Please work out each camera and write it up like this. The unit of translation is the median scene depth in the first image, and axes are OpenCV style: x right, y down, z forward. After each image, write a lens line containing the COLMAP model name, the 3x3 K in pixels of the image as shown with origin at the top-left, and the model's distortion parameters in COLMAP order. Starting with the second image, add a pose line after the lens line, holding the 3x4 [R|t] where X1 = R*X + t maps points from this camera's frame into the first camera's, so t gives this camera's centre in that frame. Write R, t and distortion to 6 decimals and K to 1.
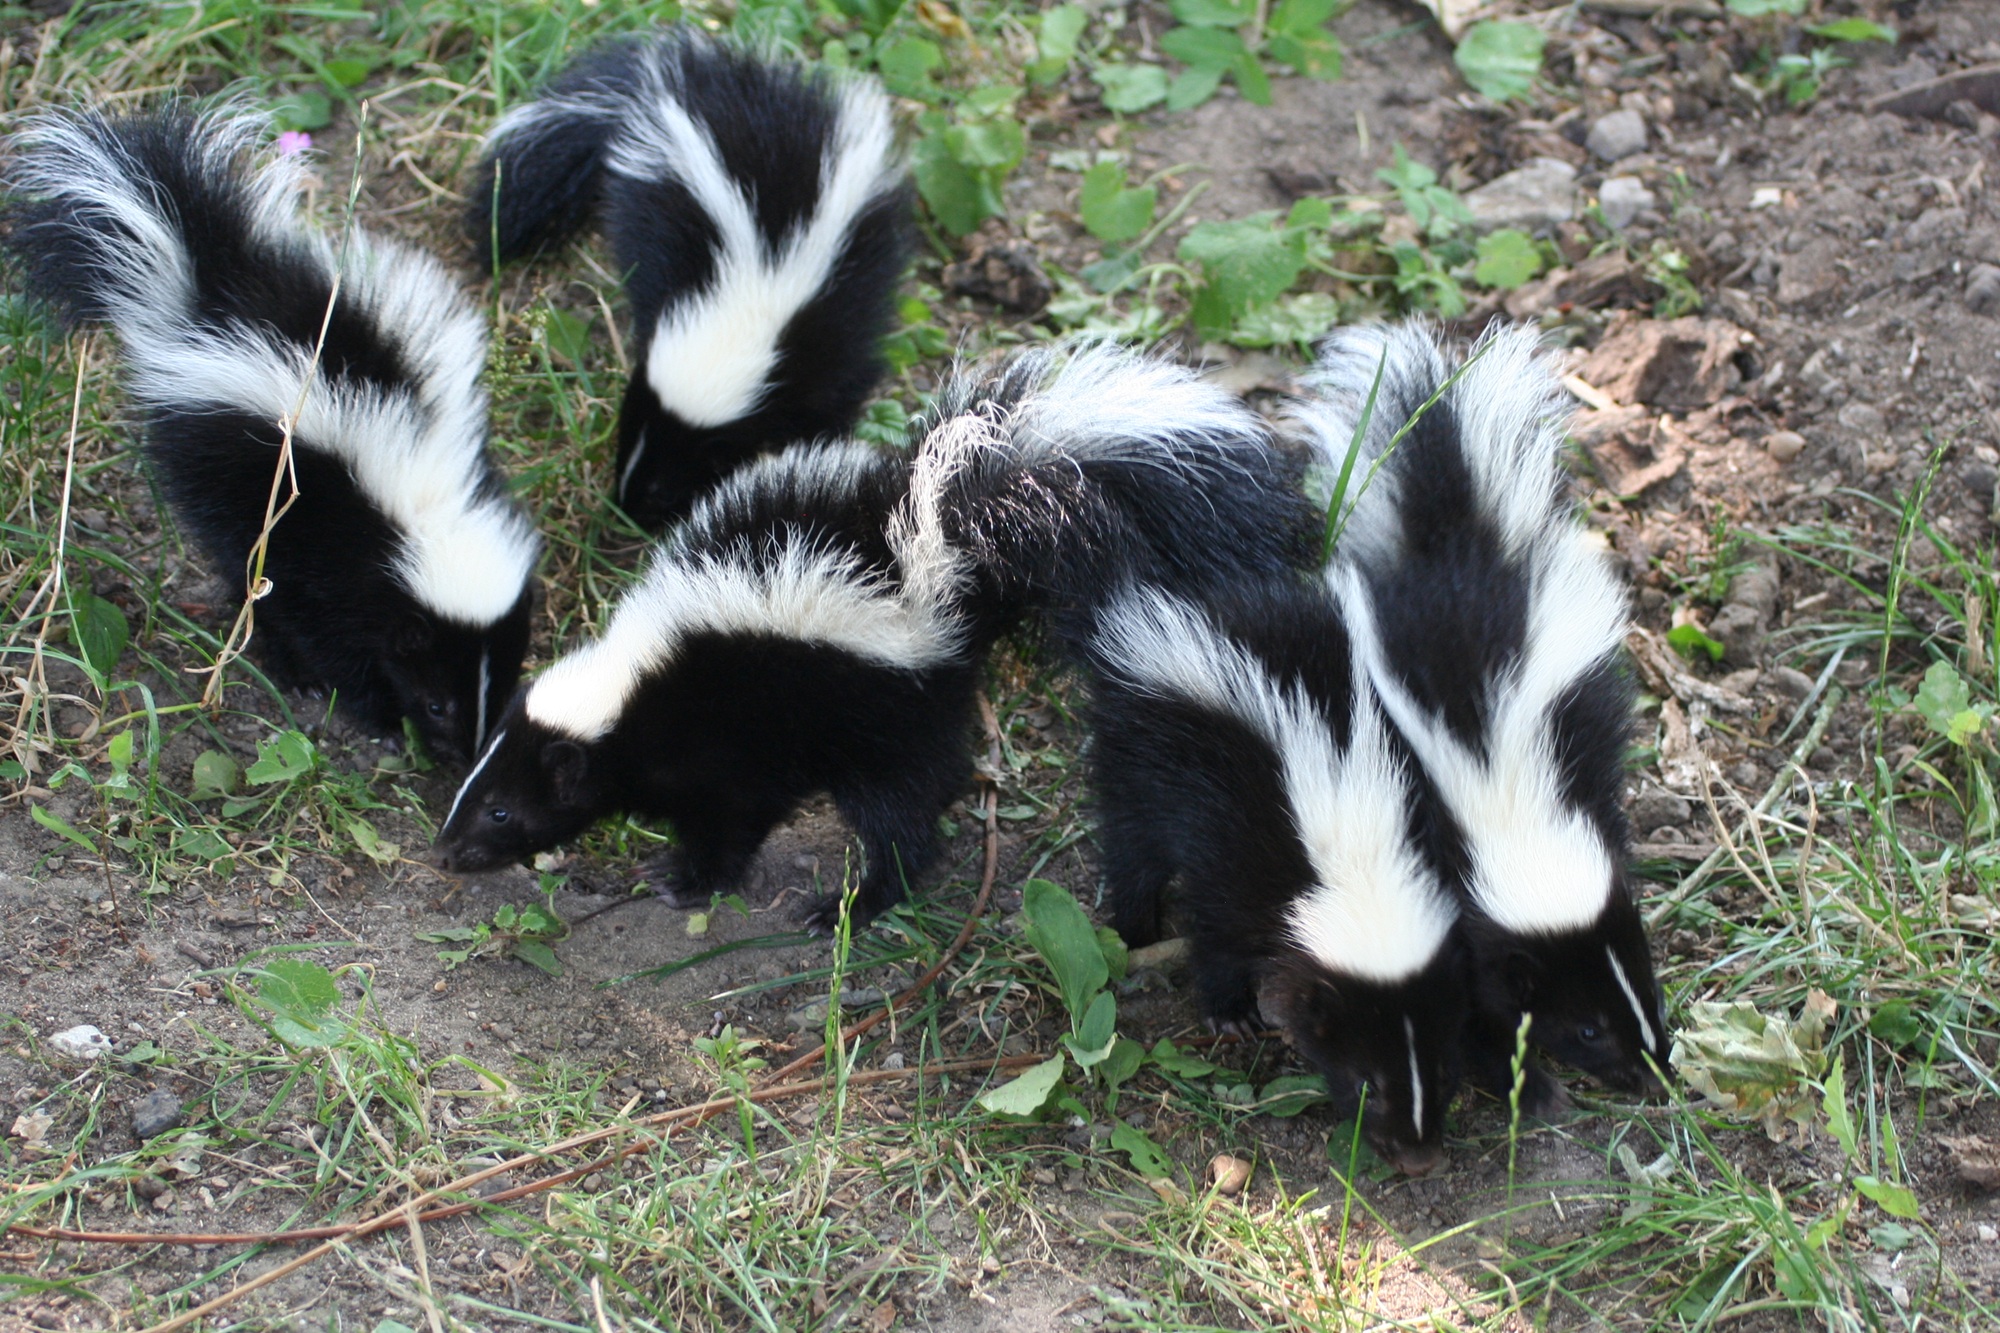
lens RADIAL K [[5423.6, 0, 999.8], [0, 5423.6, 667.1], [0, 0, 1]] dist [-0.295262, 0.000000]
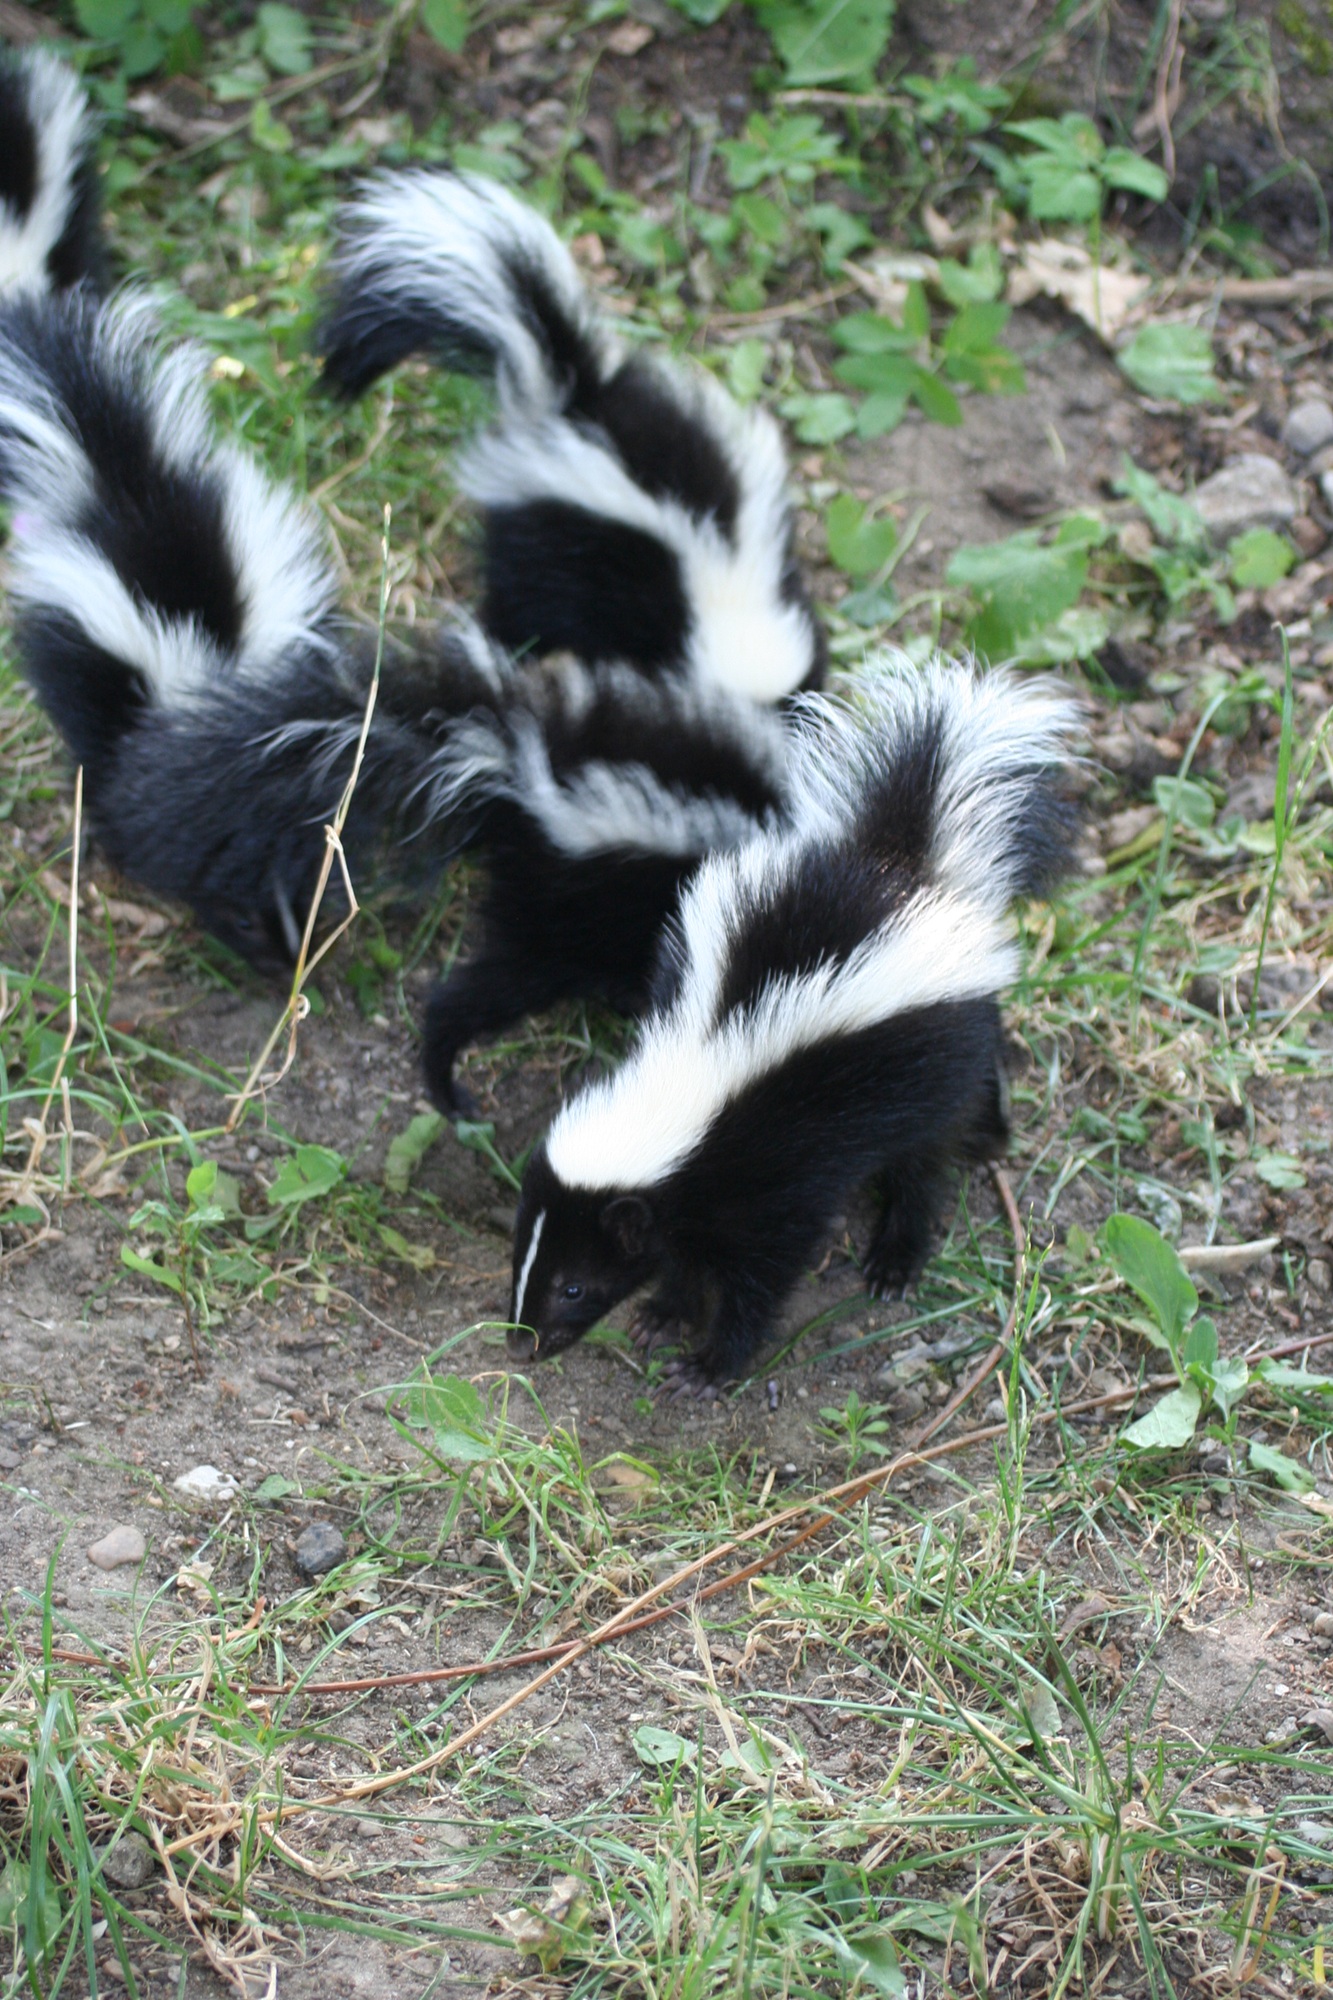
lens RADIAL K [[5423.6, 0, 666.3], [0, 5423.6, 1000.2], [0, 0, 1]] dist [-0.295262, 0.000000]
pose [[0.983588, -0.099315, 0.150639, -0.222851], [0.097606, 0.995049, 0.018719, -0.027933], [-0.151752, -0.003708, 0.988412, 0.009423]]
